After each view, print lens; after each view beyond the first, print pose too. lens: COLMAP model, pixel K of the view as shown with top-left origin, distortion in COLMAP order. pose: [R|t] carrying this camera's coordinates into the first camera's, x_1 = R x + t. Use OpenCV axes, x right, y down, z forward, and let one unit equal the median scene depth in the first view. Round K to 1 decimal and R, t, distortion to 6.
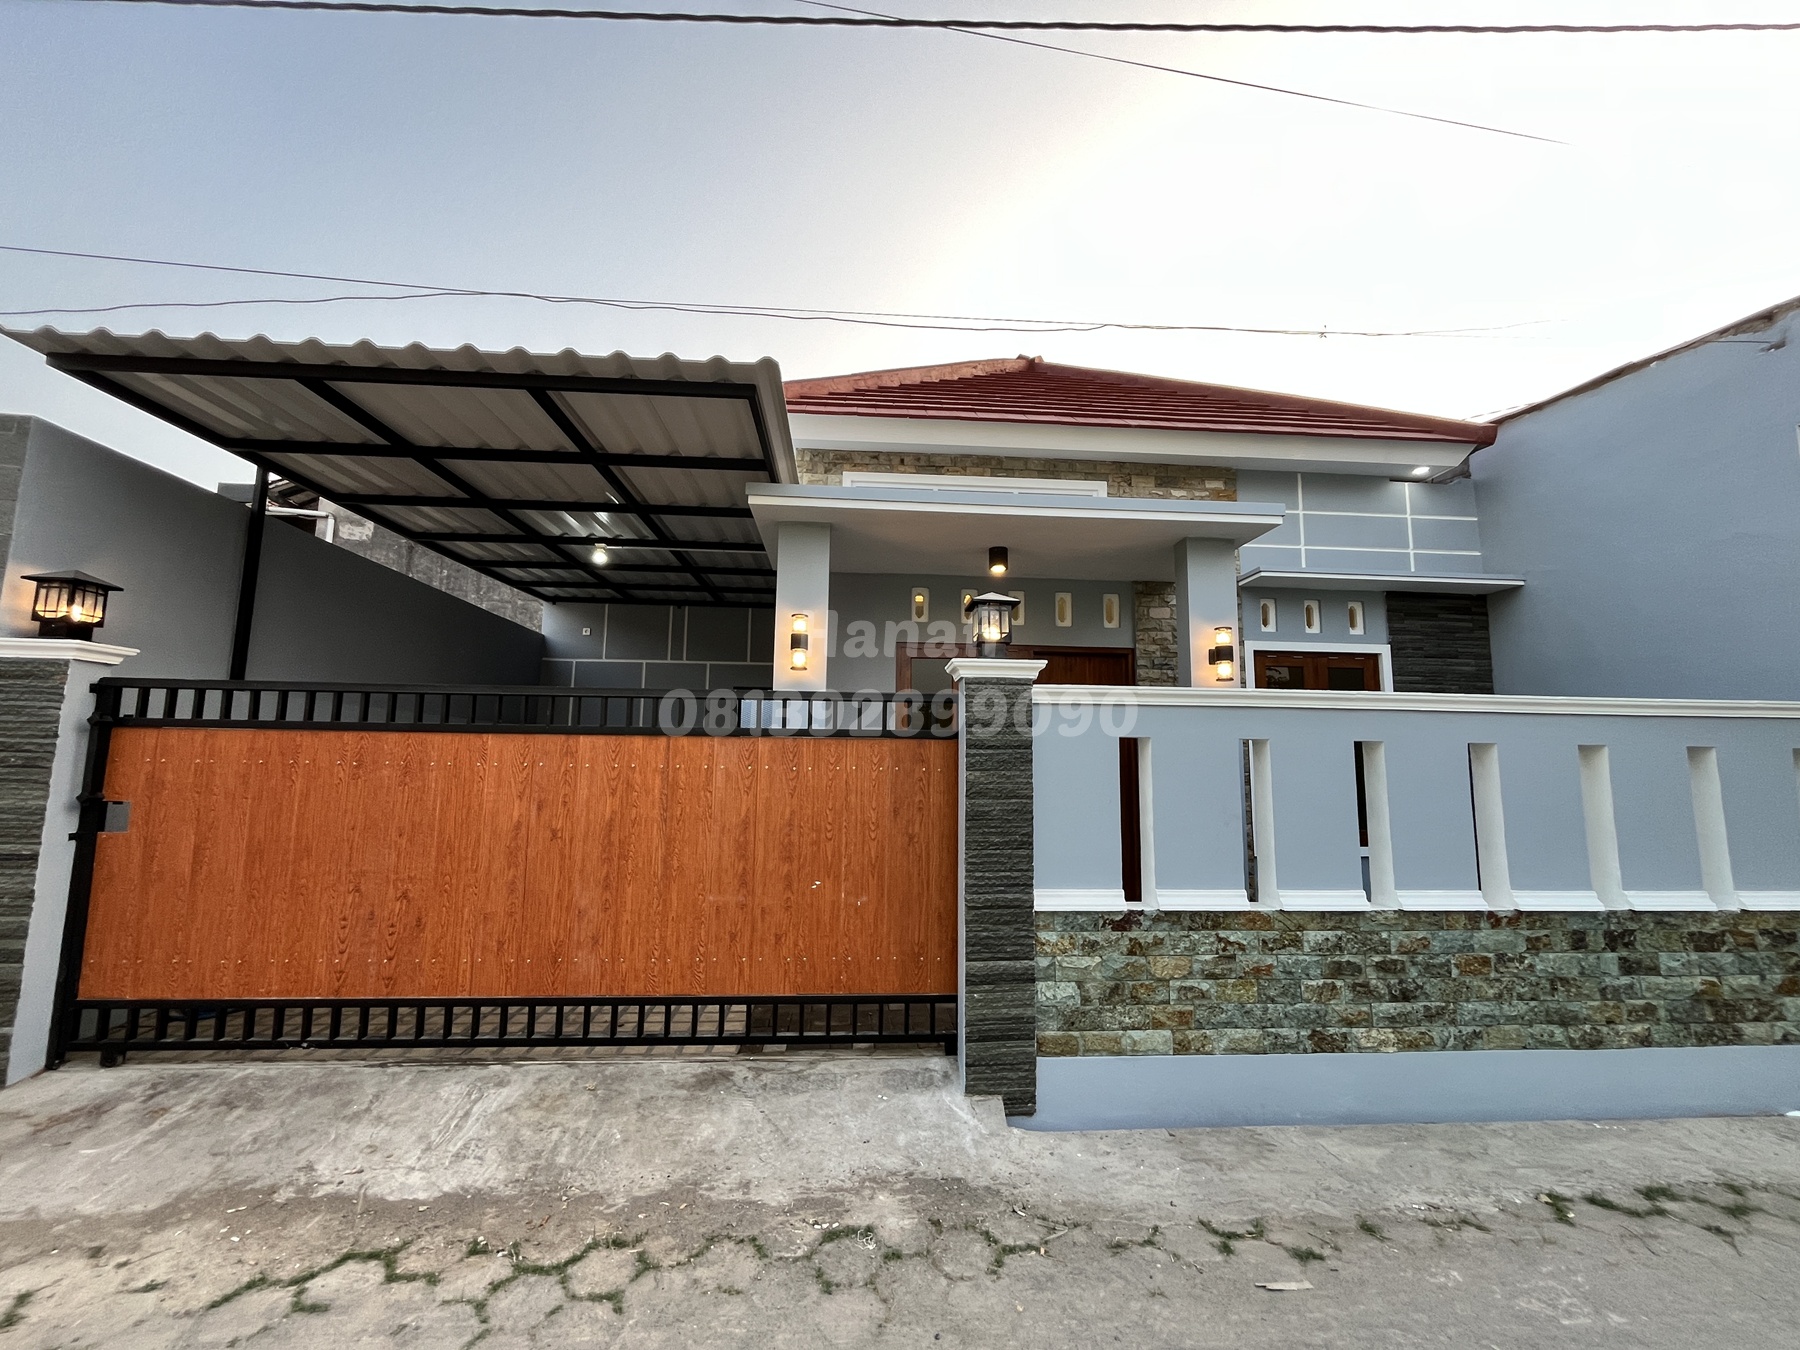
lens RADIAL K [[730.0, 0, 894.2], [0, 730.0, 674.8], [0, 0, 1]] dist [-0.002864, 0.000213]
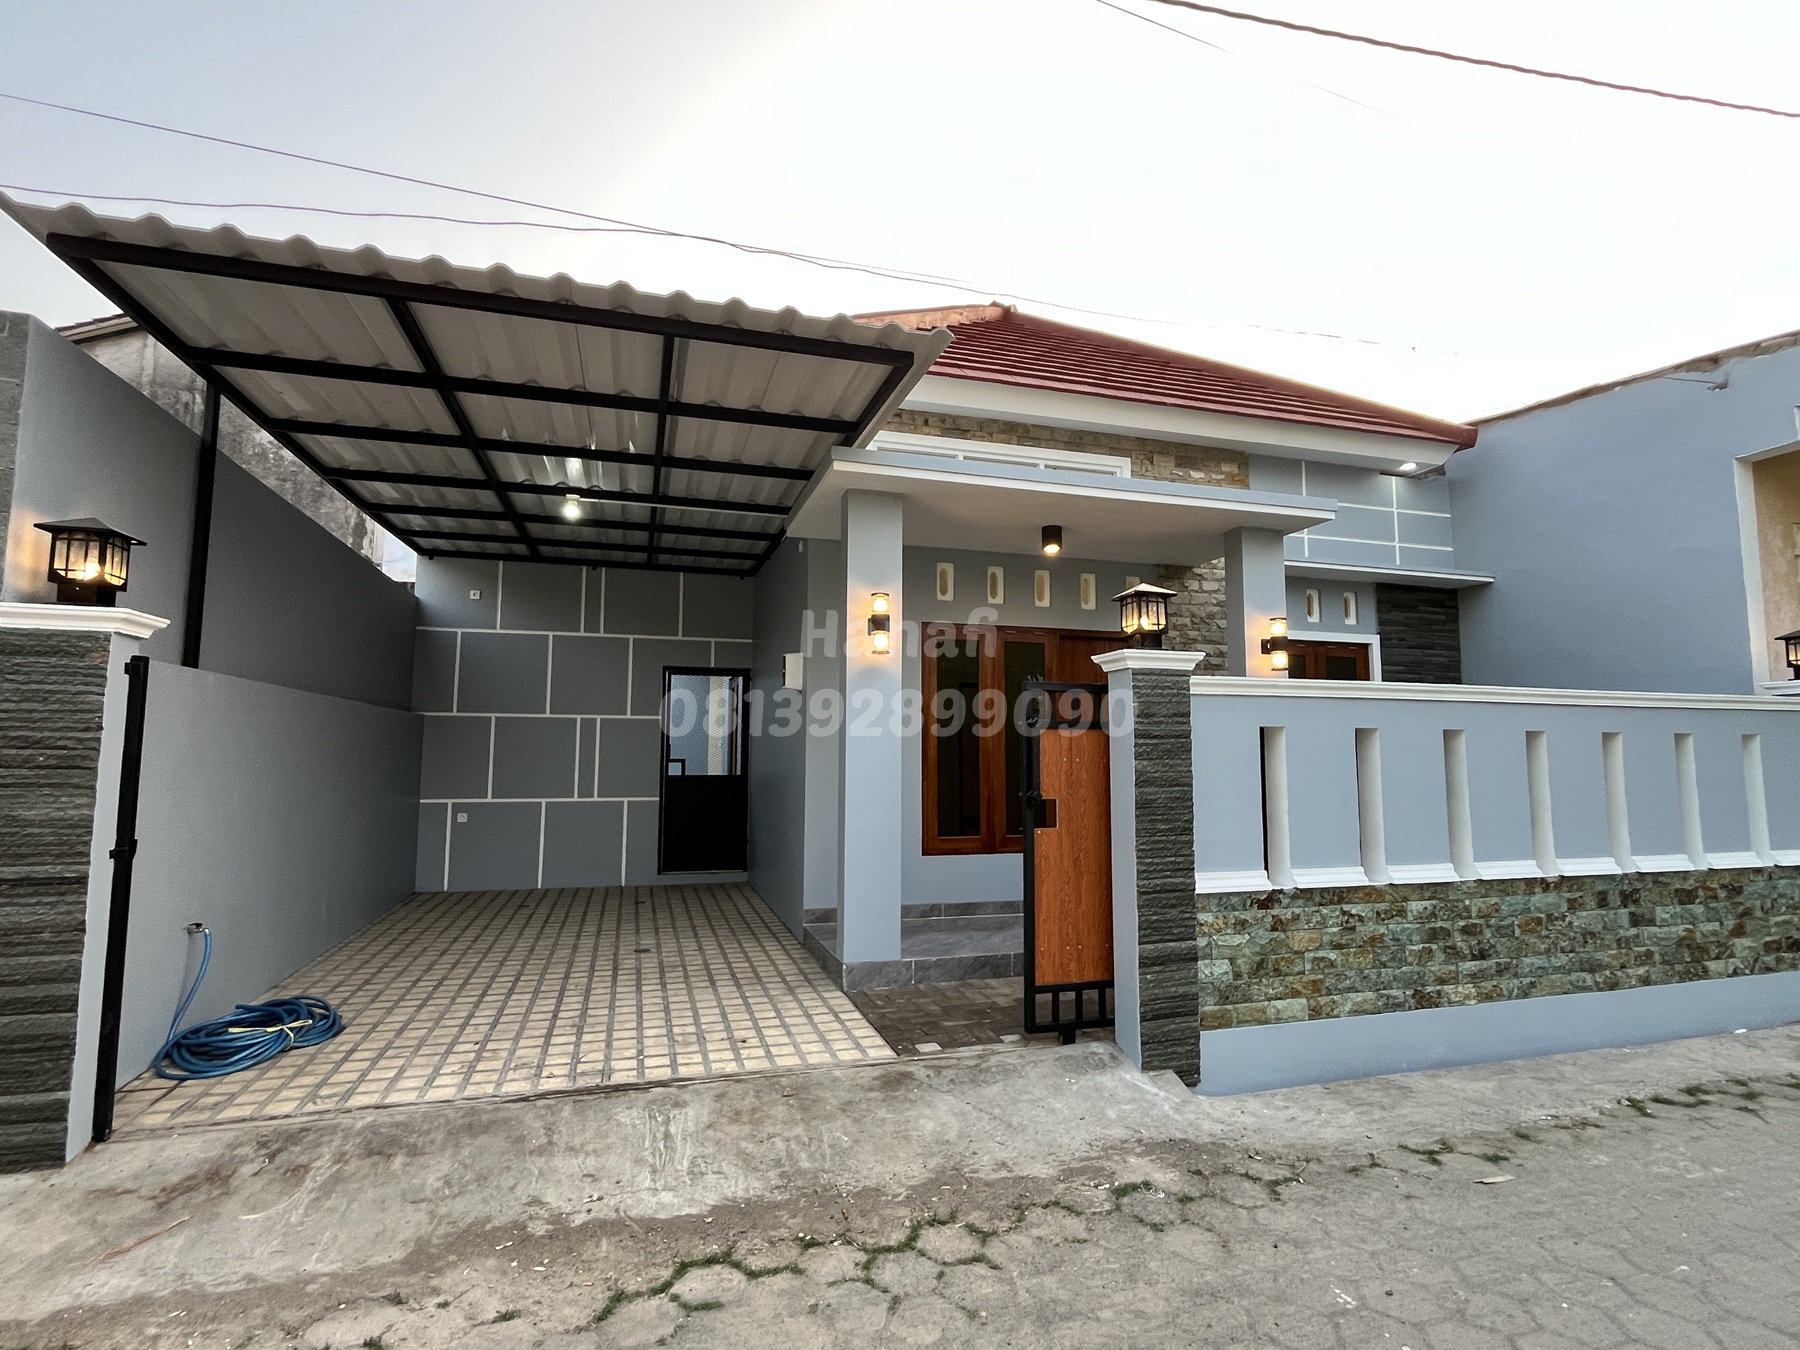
lens RADIAL K [[877.1, 0, 891.4], [0, 877.1, 675.0], [0, 0, 1]] dist [-0.003252, 0.000261]
pose [[0.976293, 0.010345, 0.216205, -0.490340], [-0.016674, 0.999484, 0.027472, -0.014605], [-0.215809, -0.030425, 0.975961, -0.113786]]
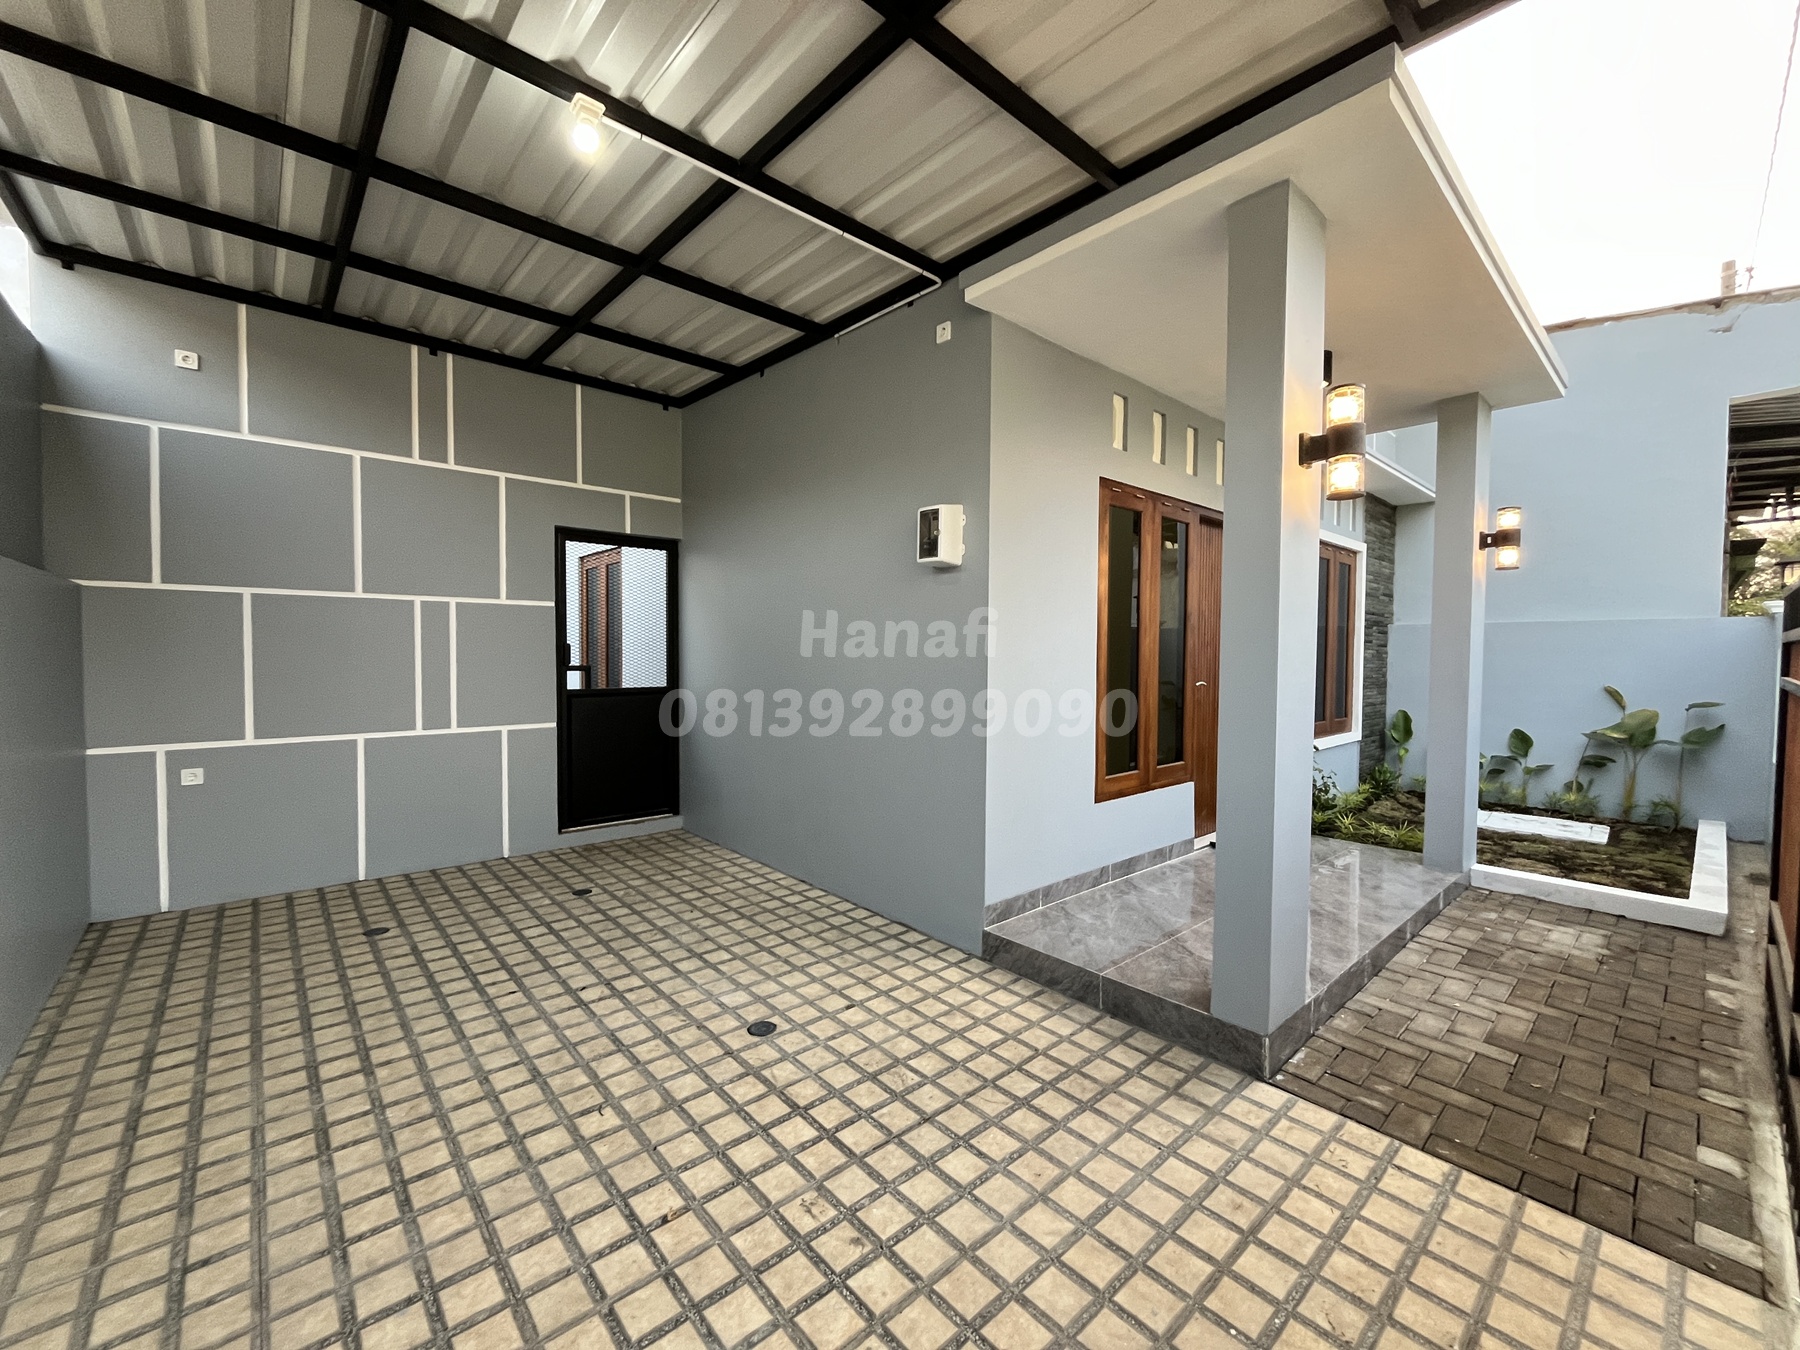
lens RADIAL K [[730.0, 0, 894.2], [0, 730.0, 674.8], [0, 0, 1]] dist [-0.002864, 0.000213]
pose [[0.793072, -0.028222, 0.608474, -0.964102], [-0.069564, 0.988194, 0.136502, 0.093885], [-0.605143, -0.150584, 0.781746, 1.062604]]
